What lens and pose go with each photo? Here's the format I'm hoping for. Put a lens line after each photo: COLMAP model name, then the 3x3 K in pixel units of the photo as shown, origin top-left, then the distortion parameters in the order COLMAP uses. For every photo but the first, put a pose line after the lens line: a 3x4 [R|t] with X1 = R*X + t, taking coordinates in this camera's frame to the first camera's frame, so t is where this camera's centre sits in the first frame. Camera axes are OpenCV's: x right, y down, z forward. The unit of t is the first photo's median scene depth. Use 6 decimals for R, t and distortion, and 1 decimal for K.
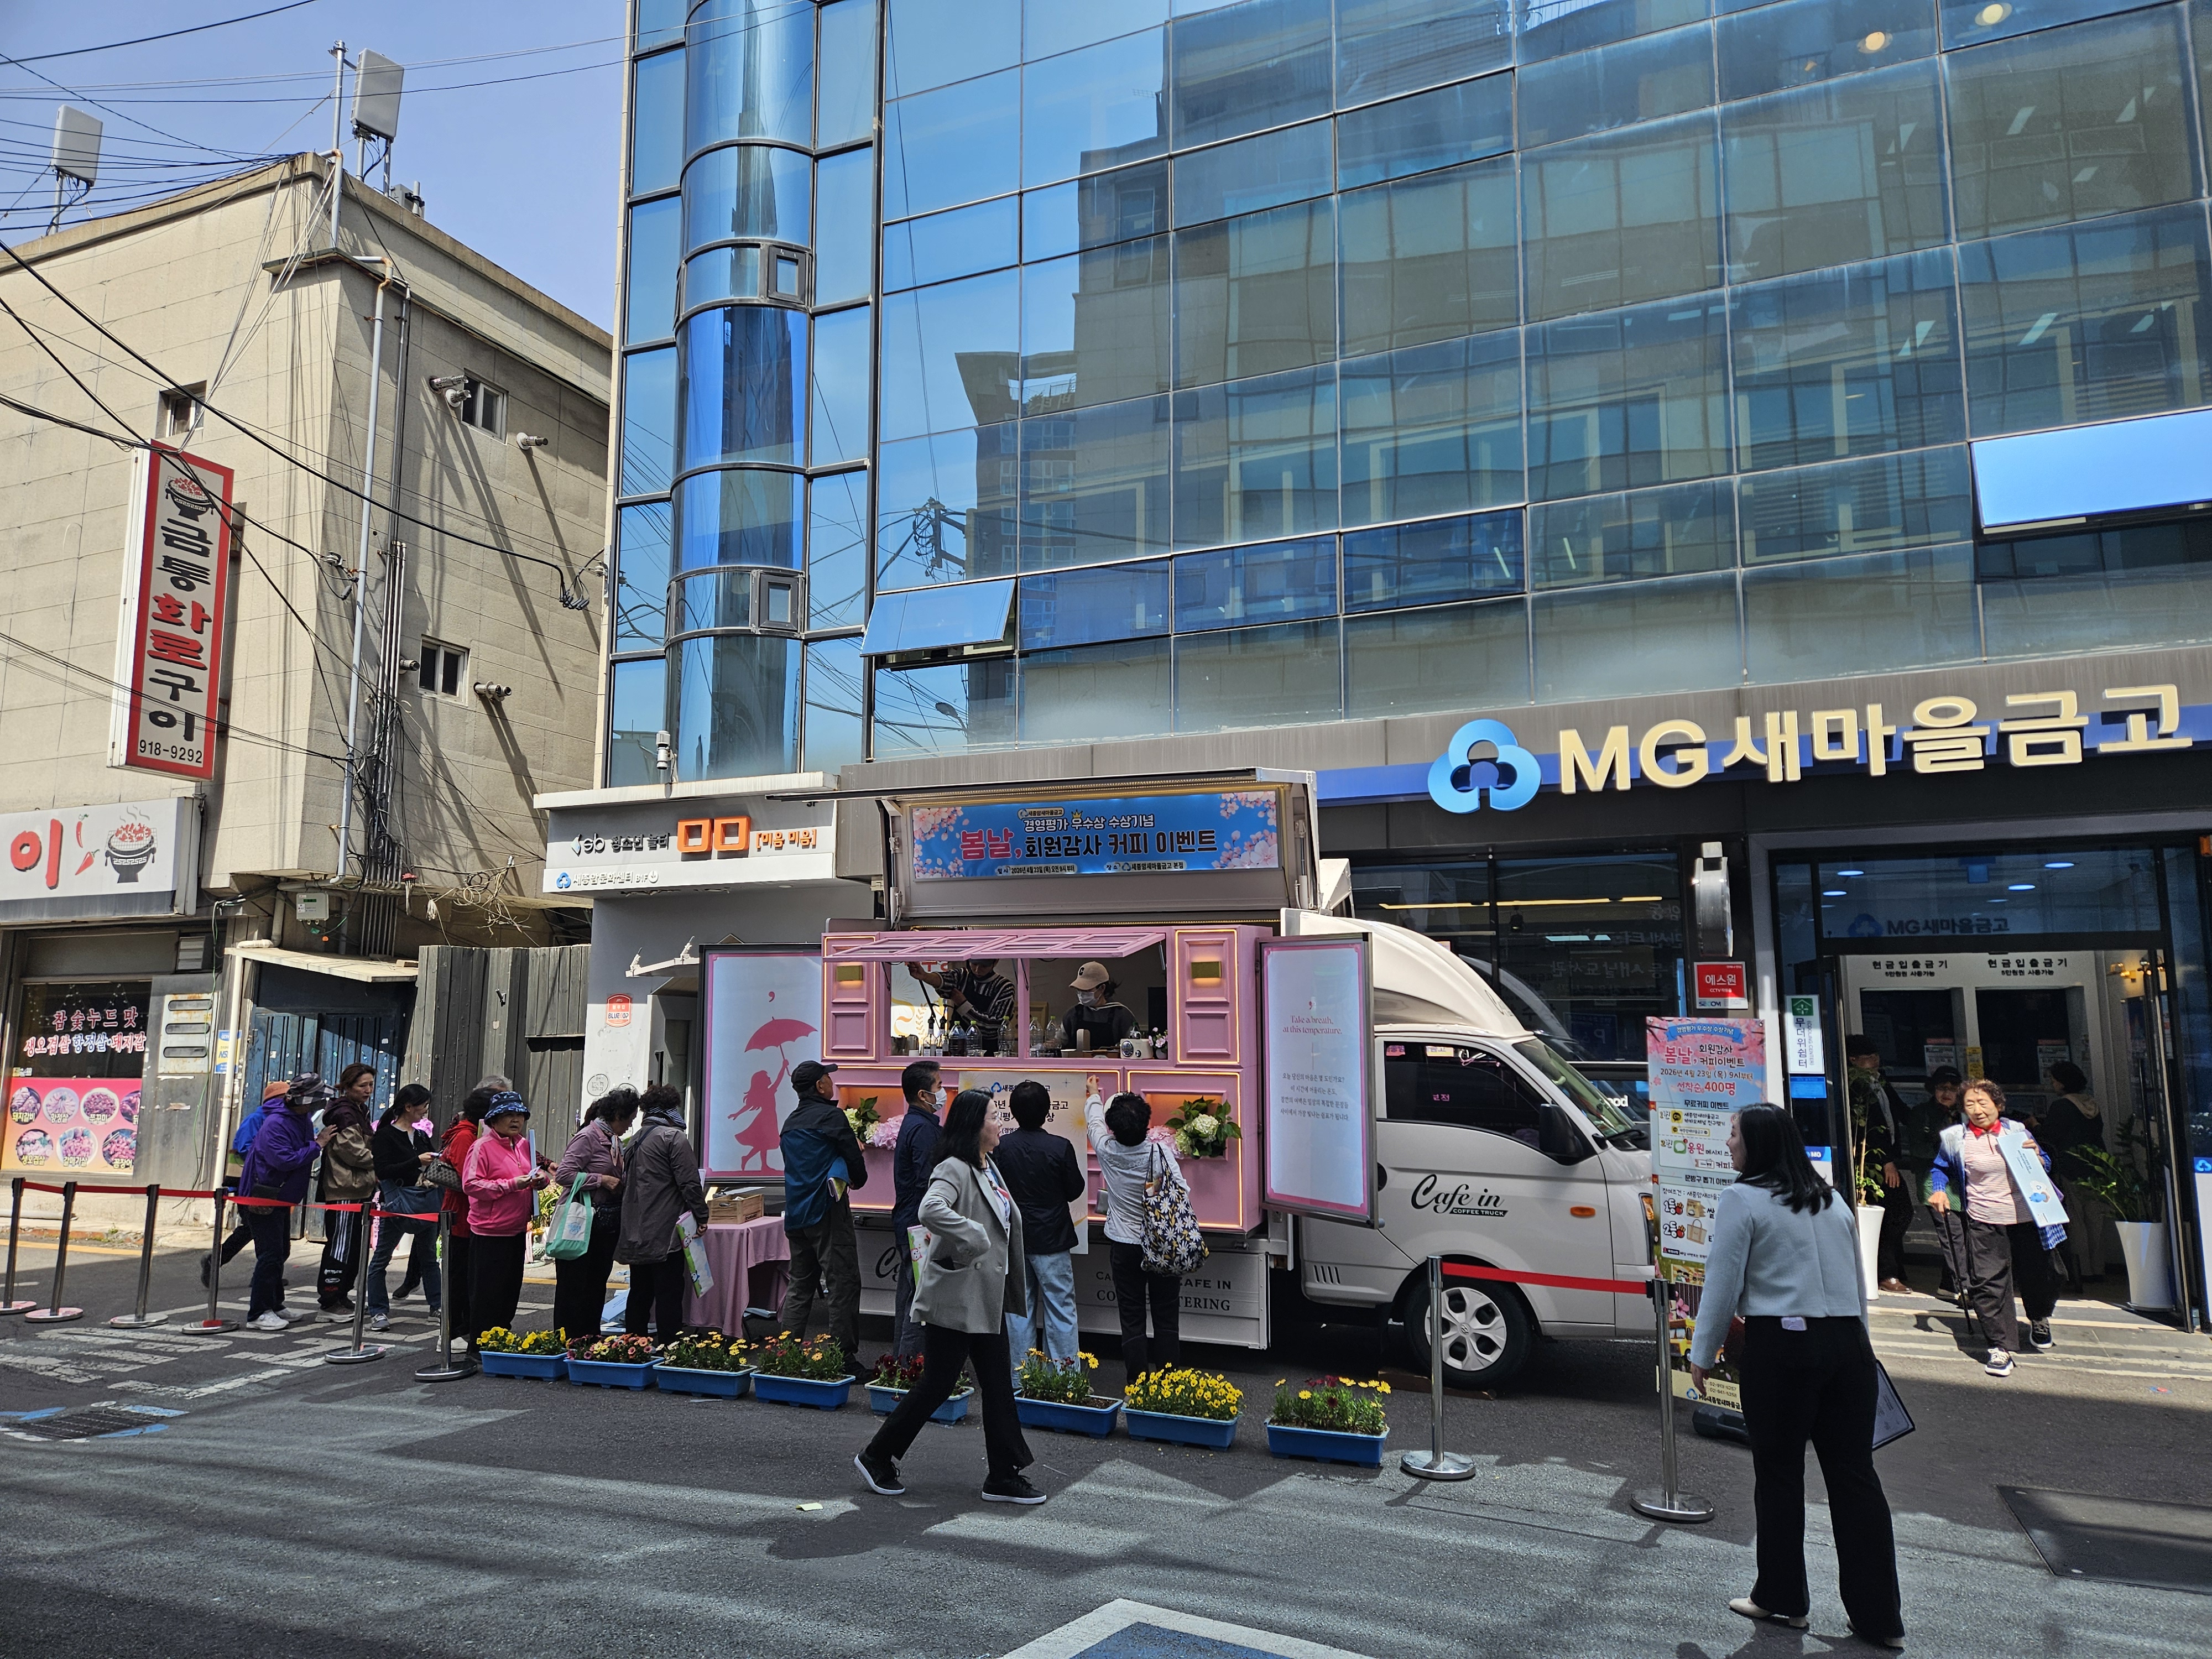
lens RADIAL K [[1454.4, 0, 1116.0], [0, 1454.4, 843.1], [0, 0, 1]] dist [0.081396, -0.048845]
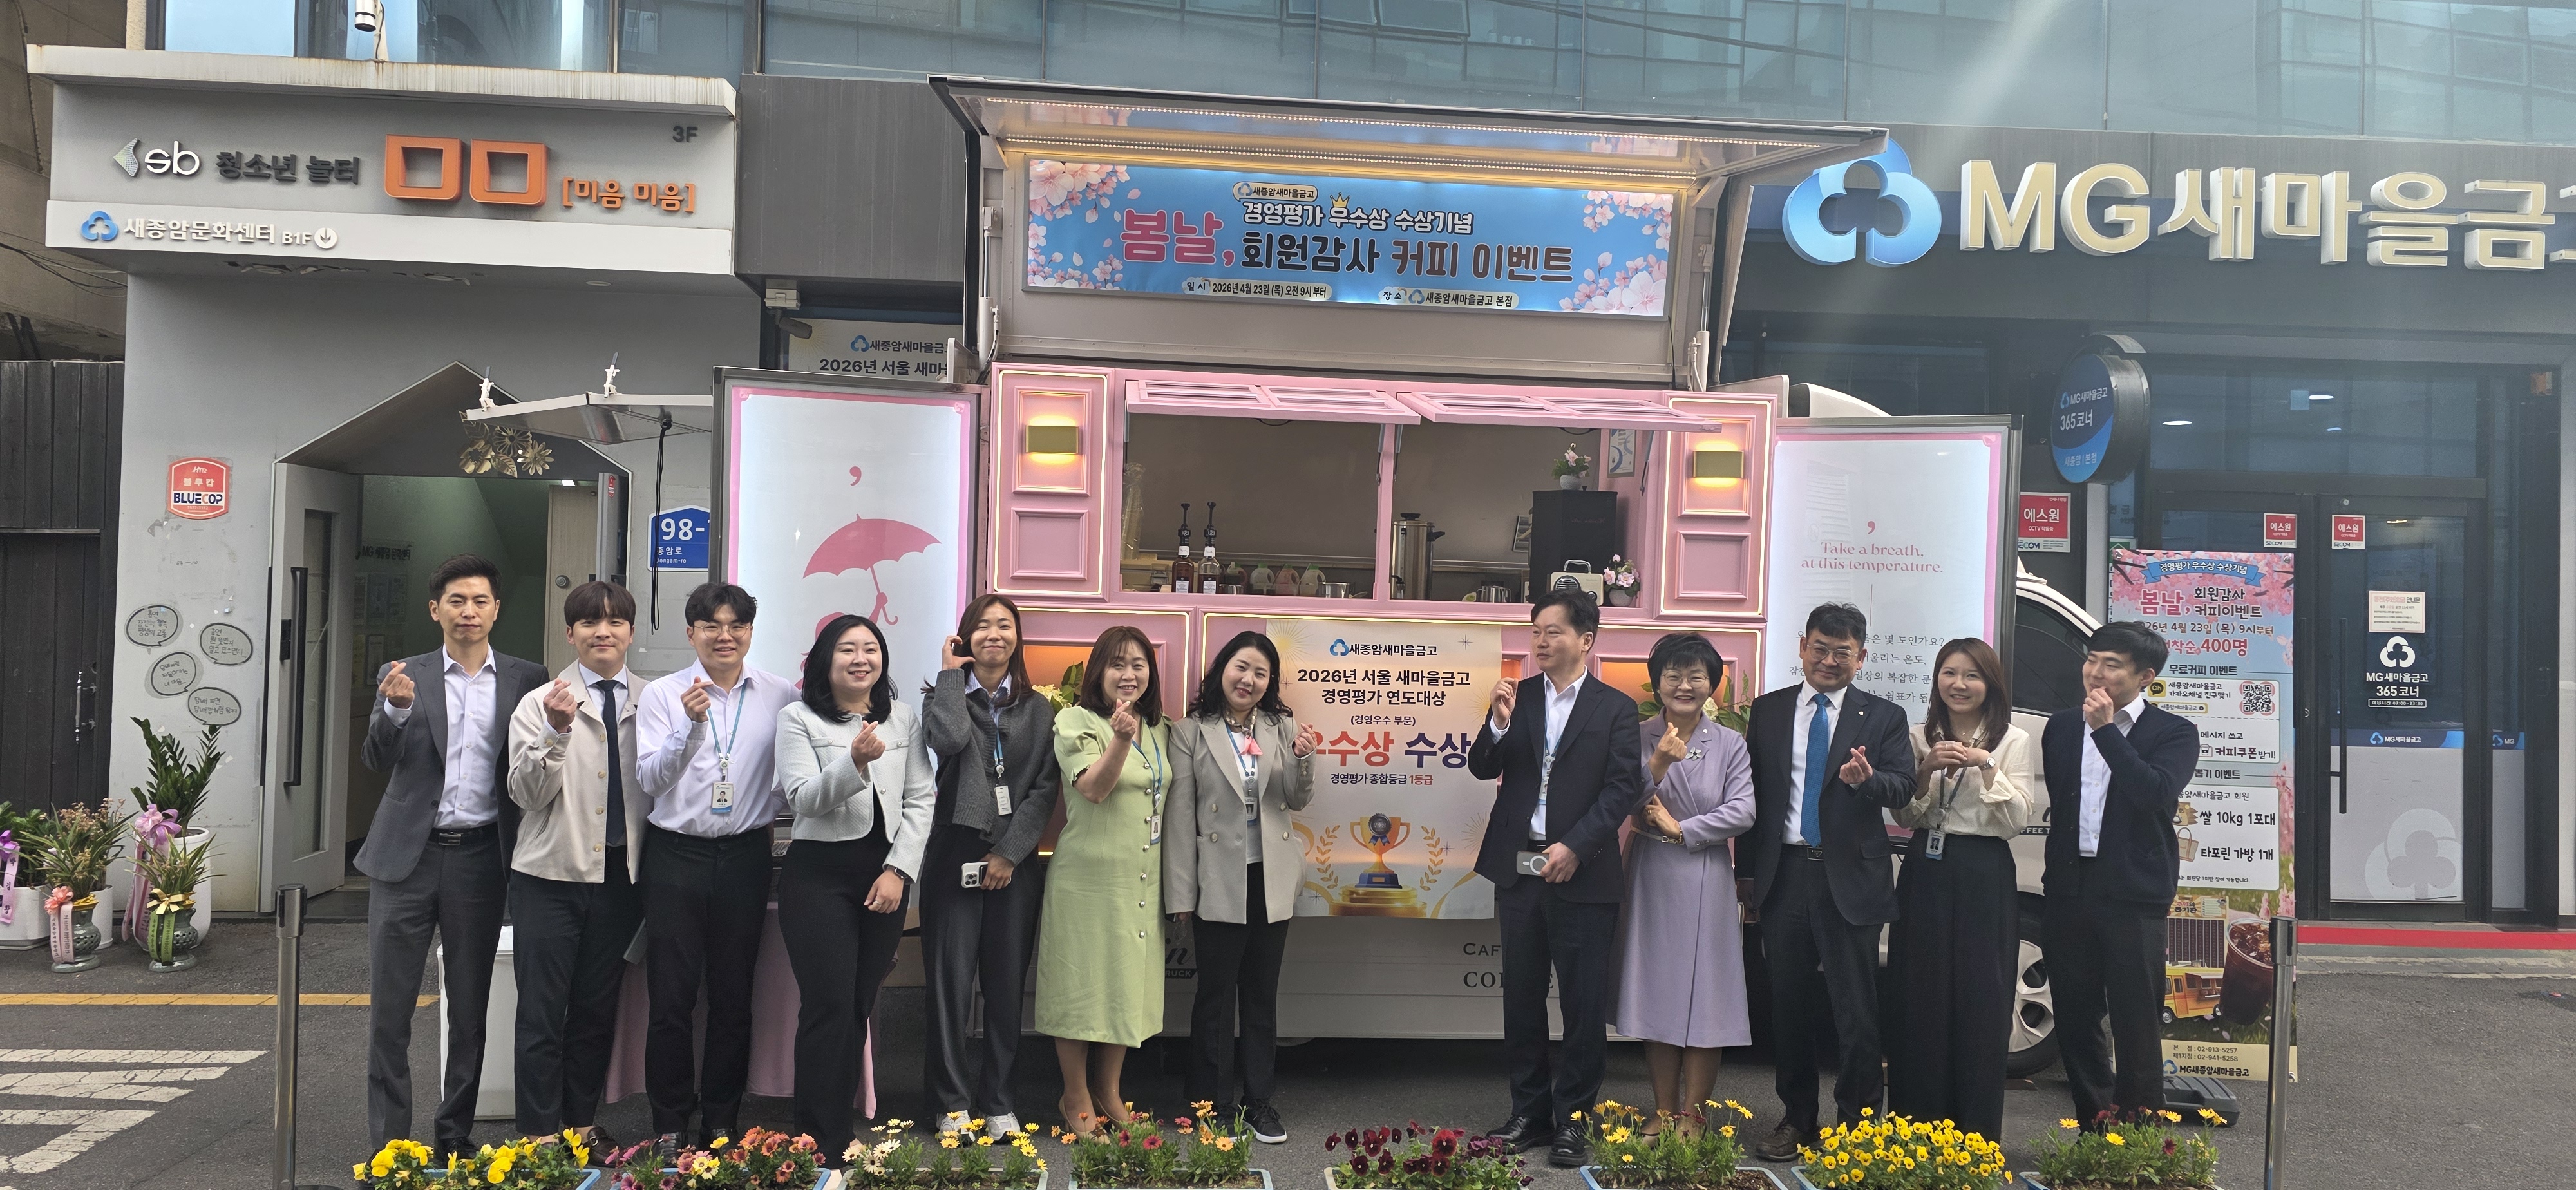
lens RADIAL K [[1713.3, 0, 1277.6], [0, 1713.3, 576.6], [0, 0, 1]] dist [0.061884, -0.042959]
pose [[0.897812, 0.026474, 0.439583, -0.362964], [-0.083693, 0.990257, 0.111298, 0.058270], [-0.432354, -0.136715, 0.891280, 0.362084]]
